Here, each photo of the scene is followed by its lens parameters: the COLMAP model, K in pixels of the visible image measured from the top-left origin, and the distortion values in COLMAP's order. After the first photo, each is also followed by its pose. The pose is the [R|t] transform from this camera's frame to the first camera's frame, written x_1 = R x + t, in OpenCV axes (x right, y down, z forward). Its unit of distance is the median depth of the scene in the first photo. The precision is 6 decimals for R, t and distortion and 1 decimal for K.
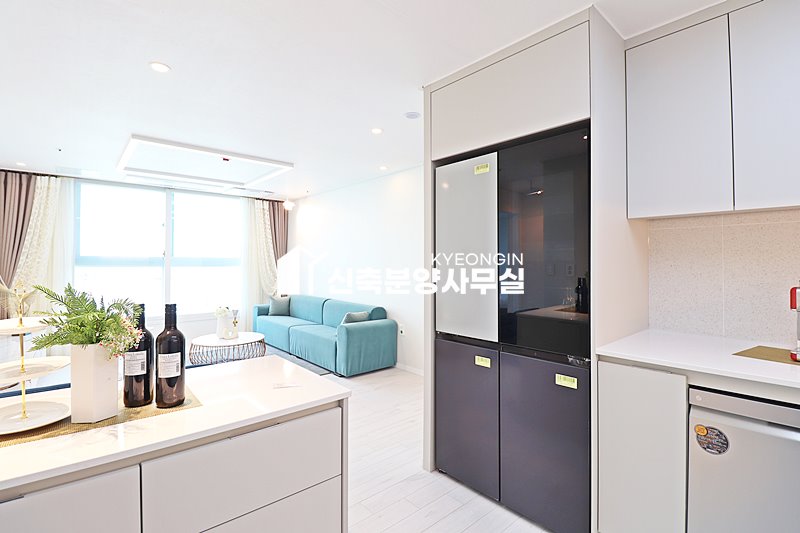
lens RADIAL K [[375.6, 0, 401.5], [0, 375.6, 259.8], [0, 0, 1]] dist [-0.020515, -0.001620]
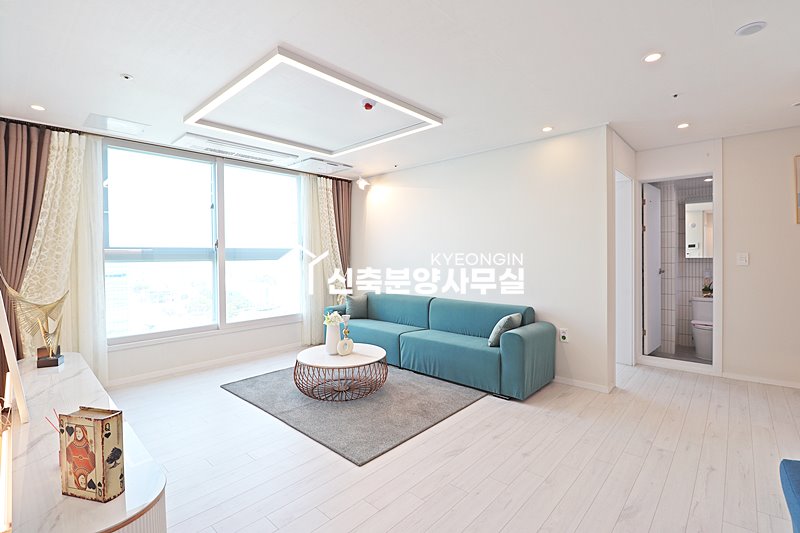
lens RADIAL K [[375.6, 0, 401.5], [0, 375.6, 259.8], [0, 0, 1]] dist [-0.020515, -0.001620]
pose [[0.994721, -0.013083, 0.101780, -0.409293], [0.011218, 0.999759, 0.018880, 0.007723], [-0.102002, -0.017639, 0.994628, 0.240286]]
